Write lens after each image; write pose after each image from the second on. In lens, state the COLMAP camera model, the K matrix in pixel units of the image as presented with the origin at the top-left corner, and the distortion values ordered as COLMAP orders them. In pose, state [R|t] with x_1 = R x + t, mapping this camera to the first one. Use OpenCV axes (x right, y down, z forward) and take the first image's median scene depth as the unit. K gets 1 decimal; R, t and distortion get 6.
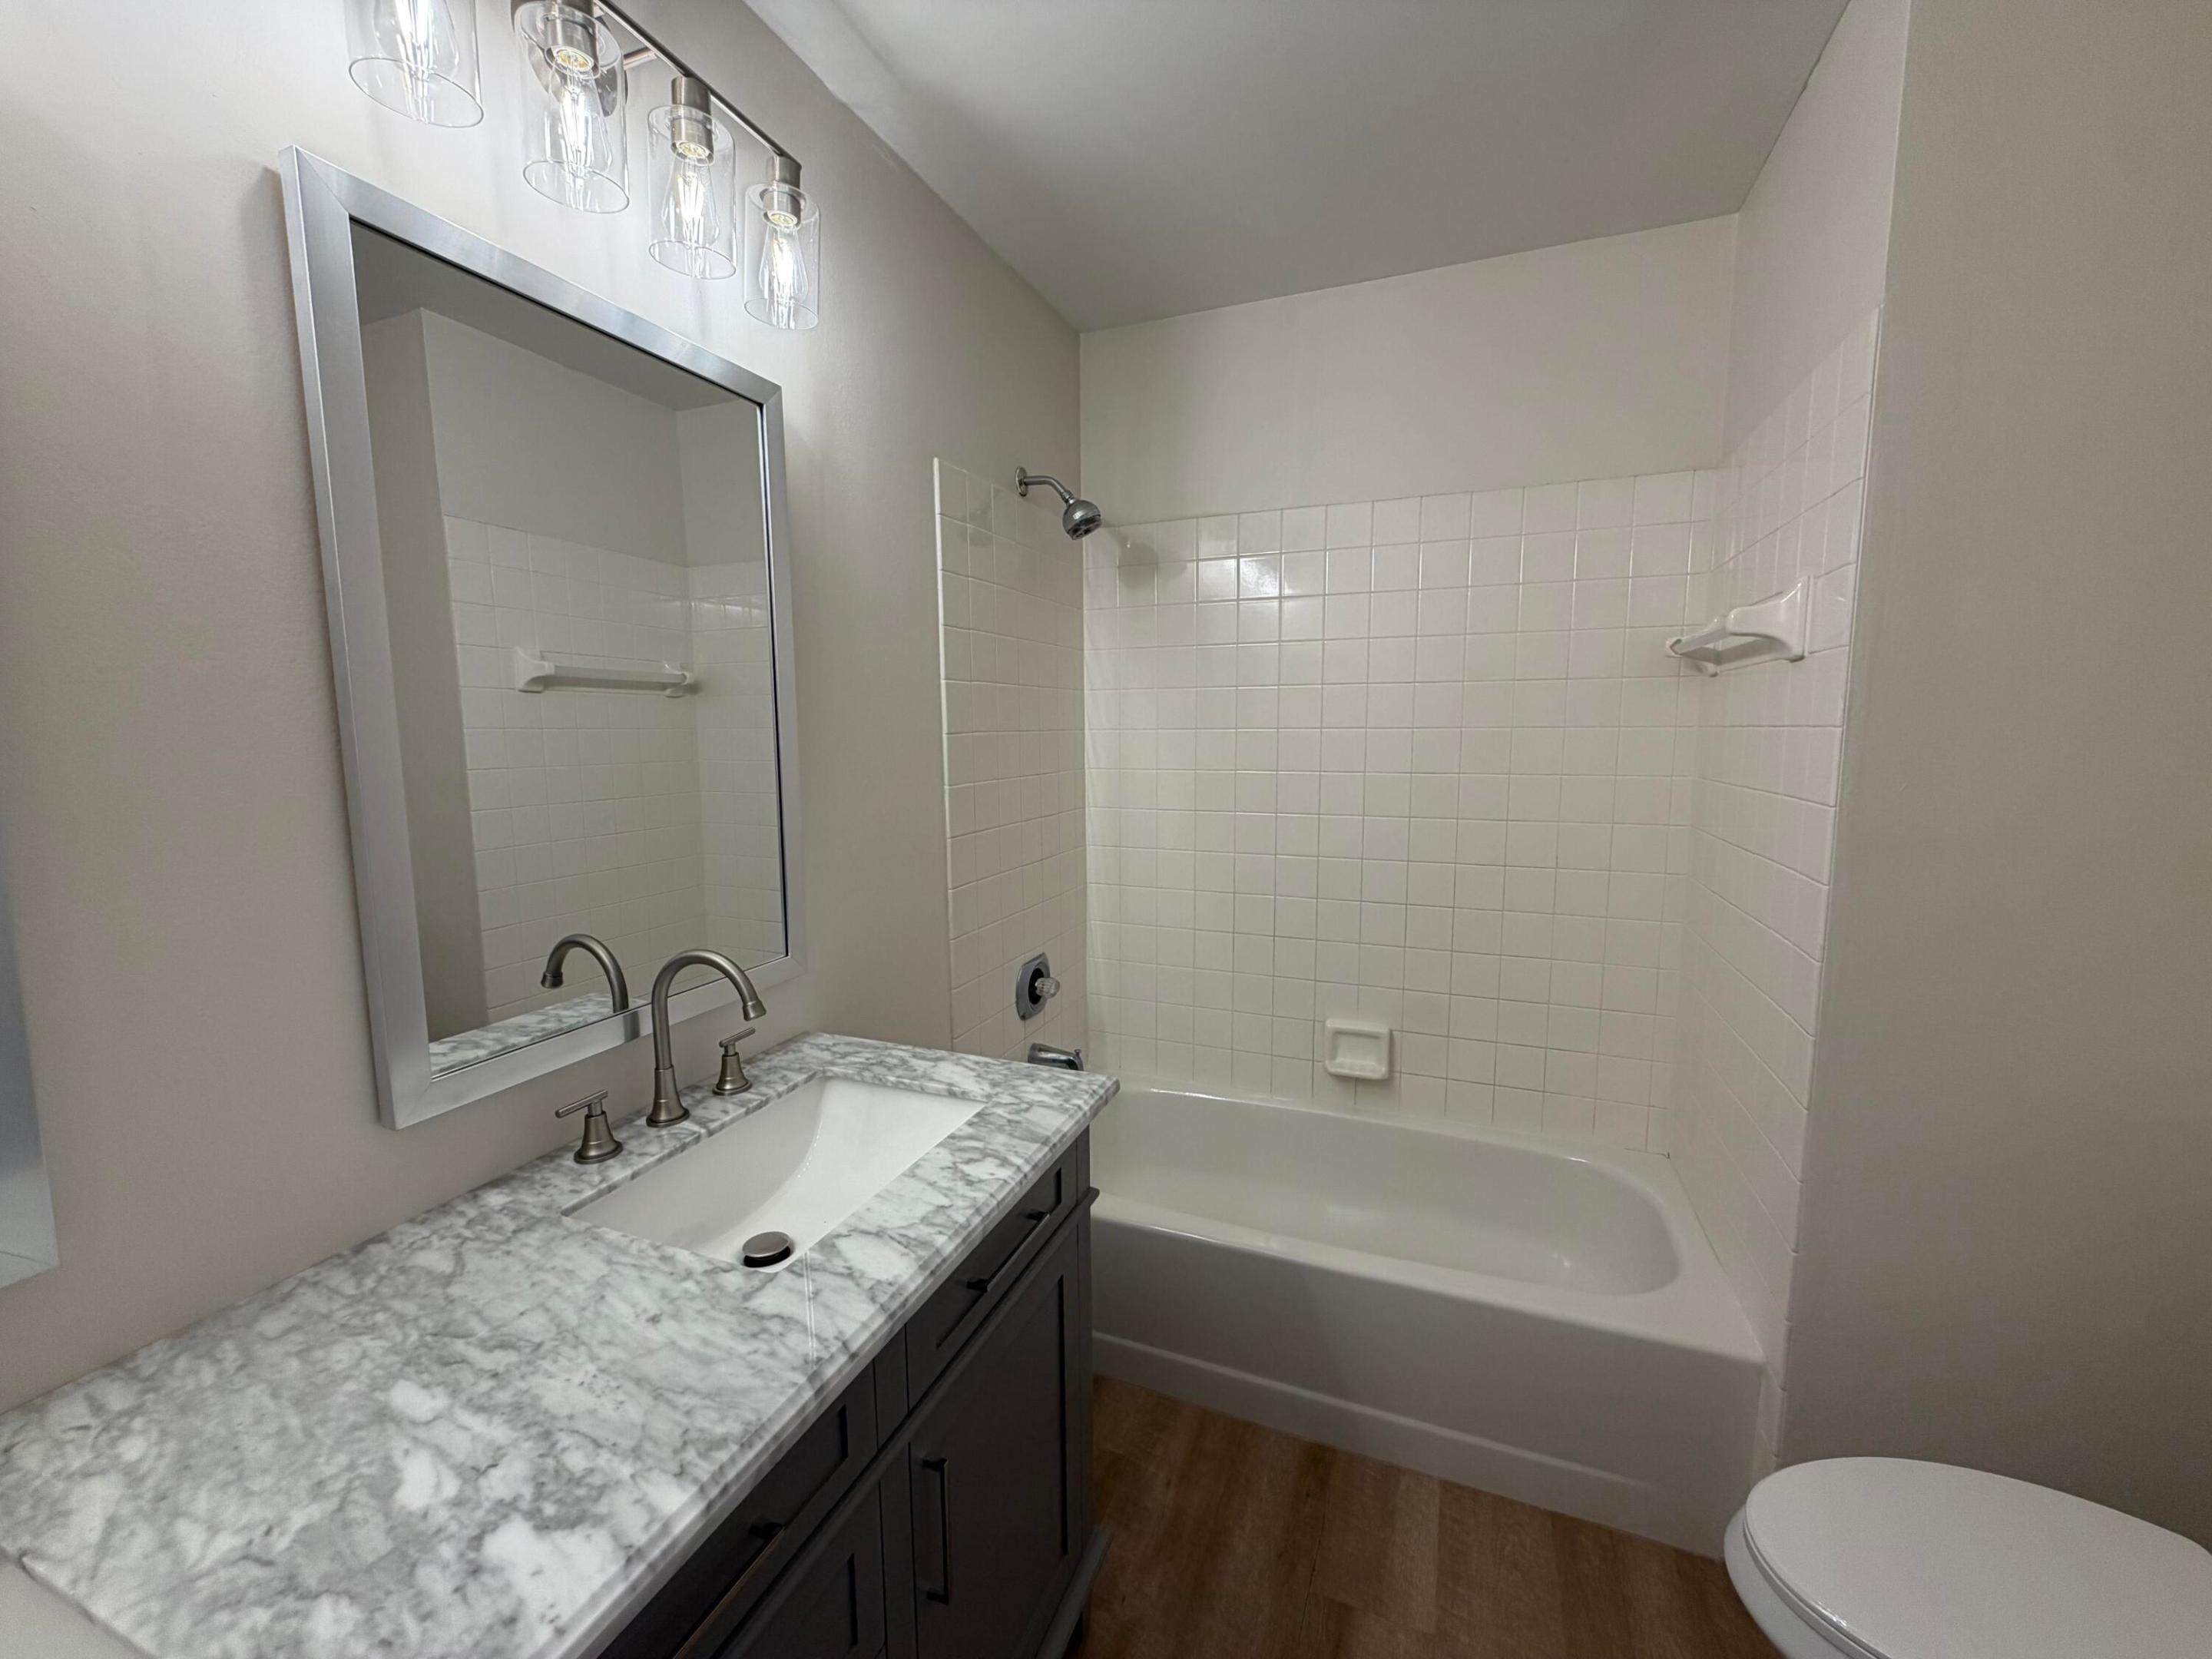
lens RADIAL K [[889.7, 0, 1102.1], [0, 889.7, 827.6], [0, 0, 1]] dist [0.002515, -0.000202]
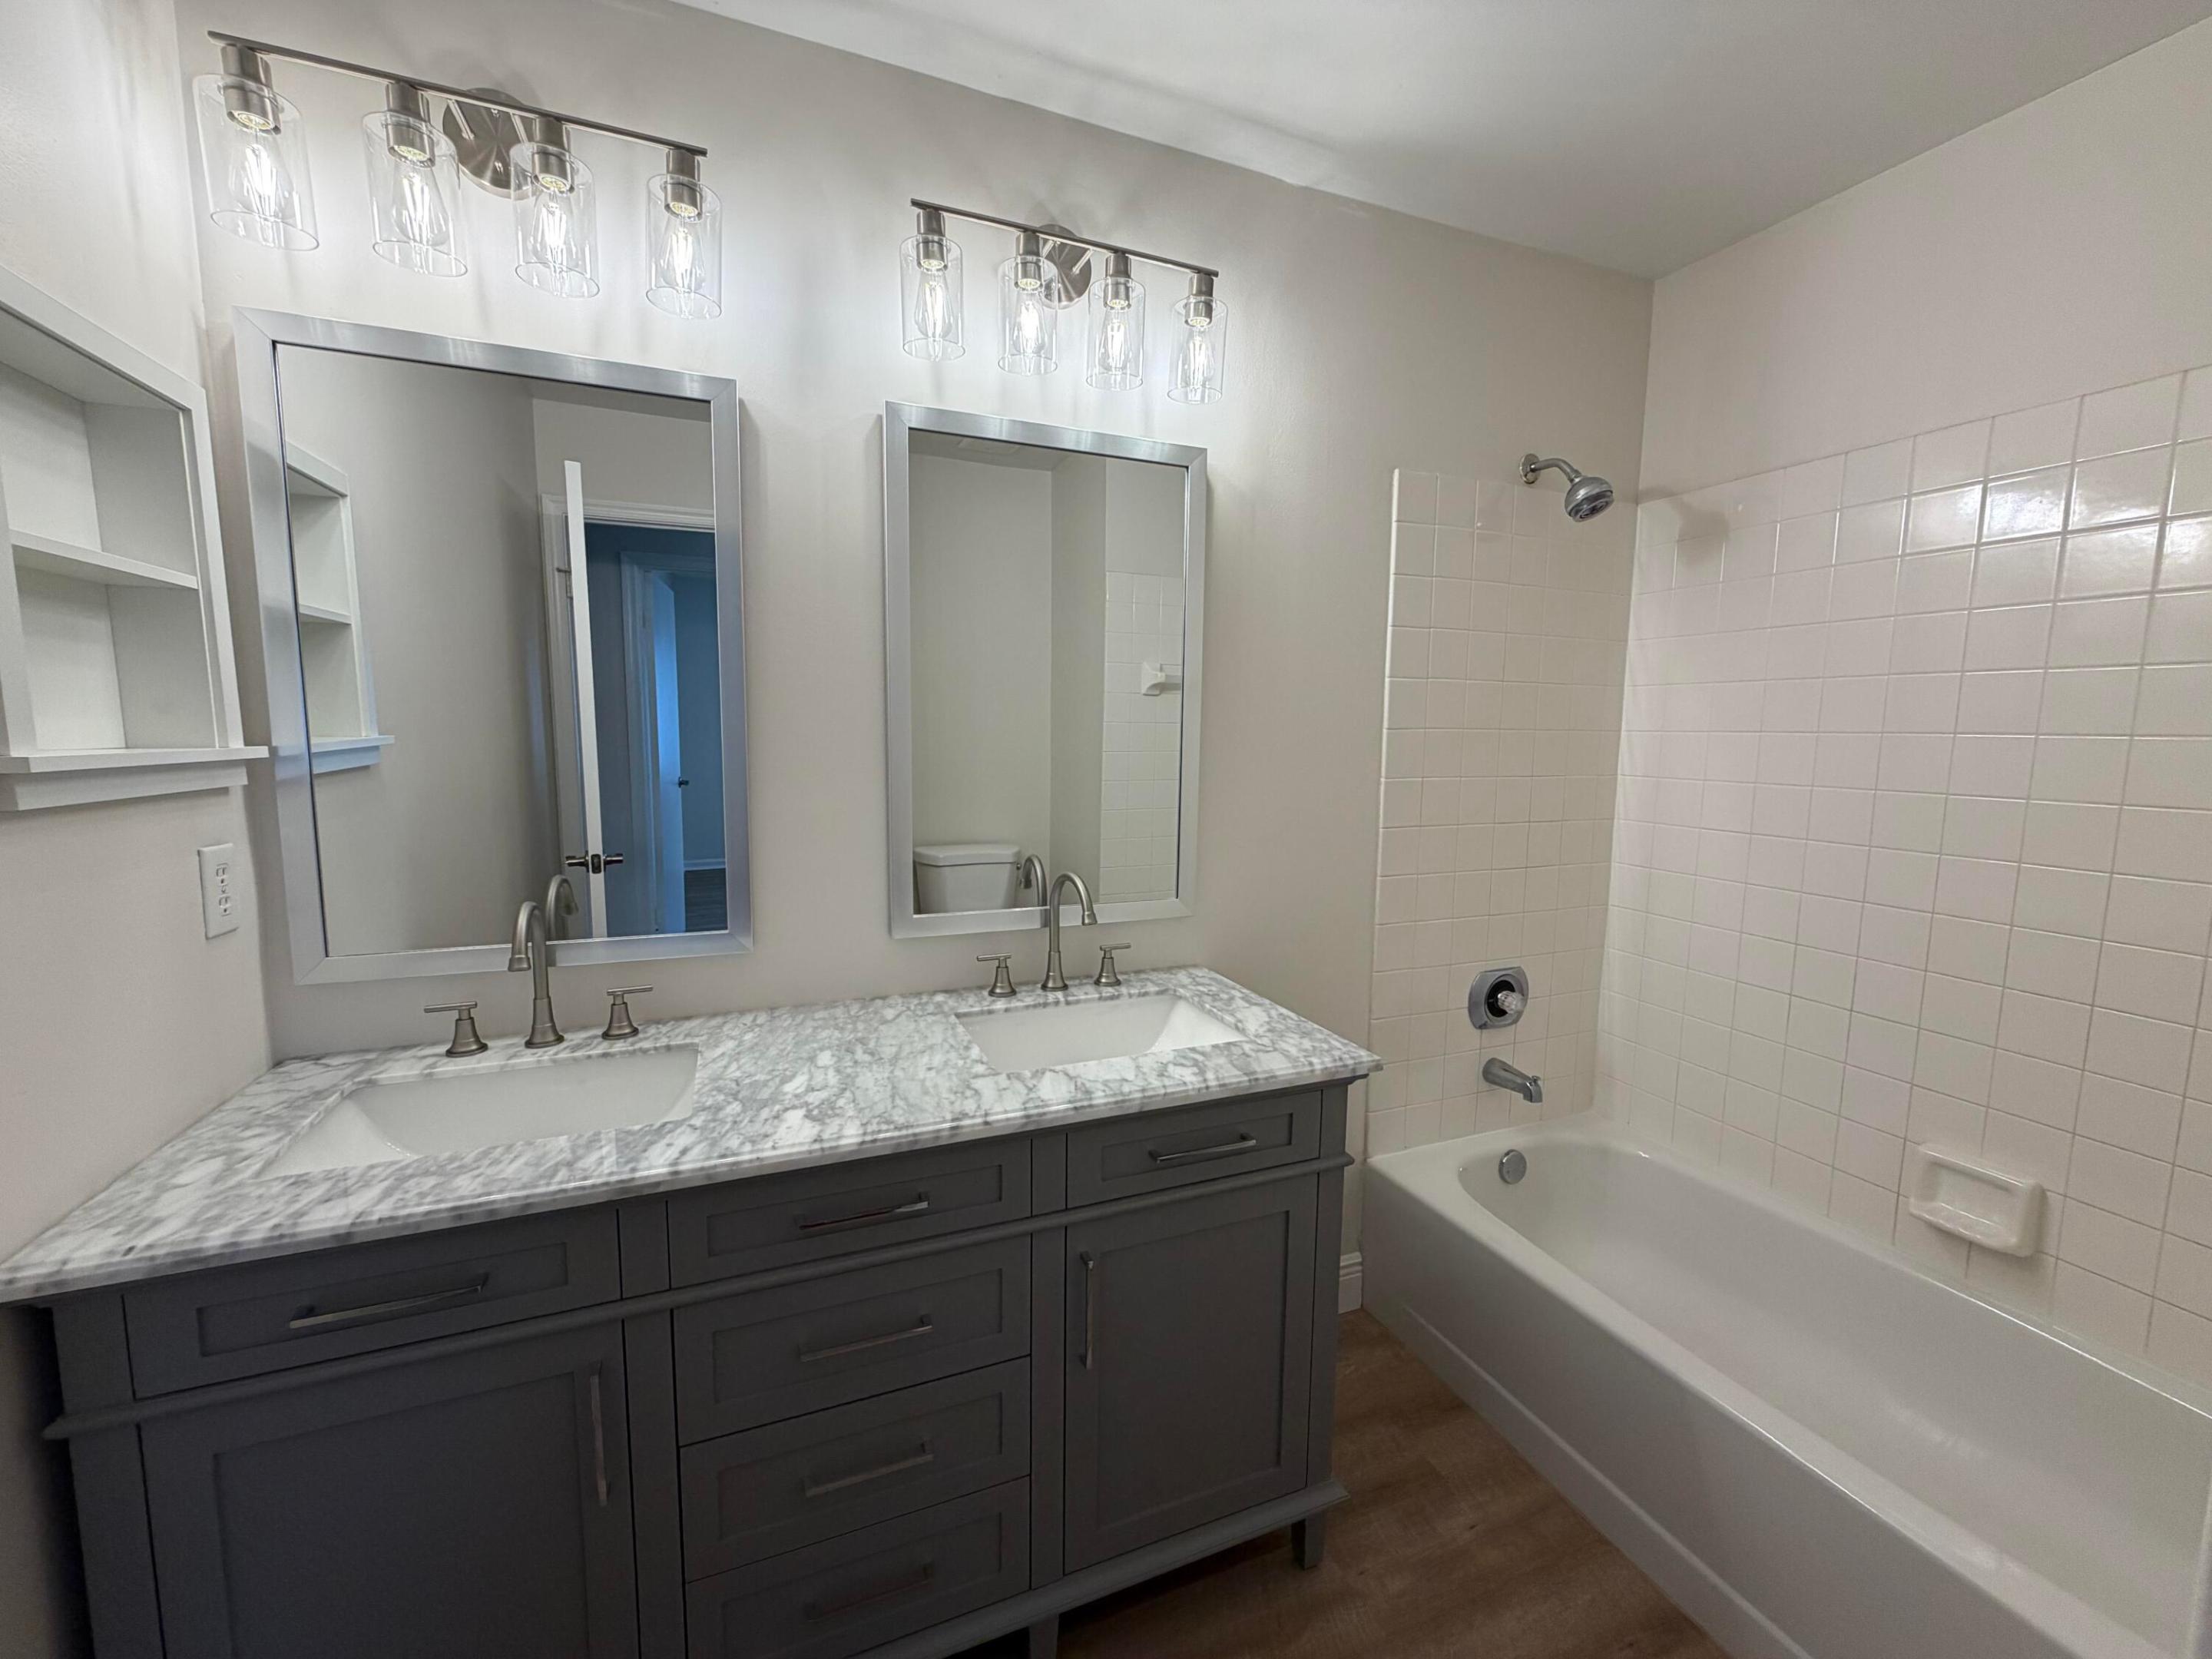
lens RADIAL K [[902.8, 0, 1100.4], [0, 902.8, 828.8], [0, 0, 1]] dist [-0.001344, -0.000284]
pose [[0.691064, 0.093820, -0.716679, 0.574712], [-0.099992, 0.994415, 0.033760, 0.016041], [0.715844, 0.048332, 0.696586, 0.028932]]
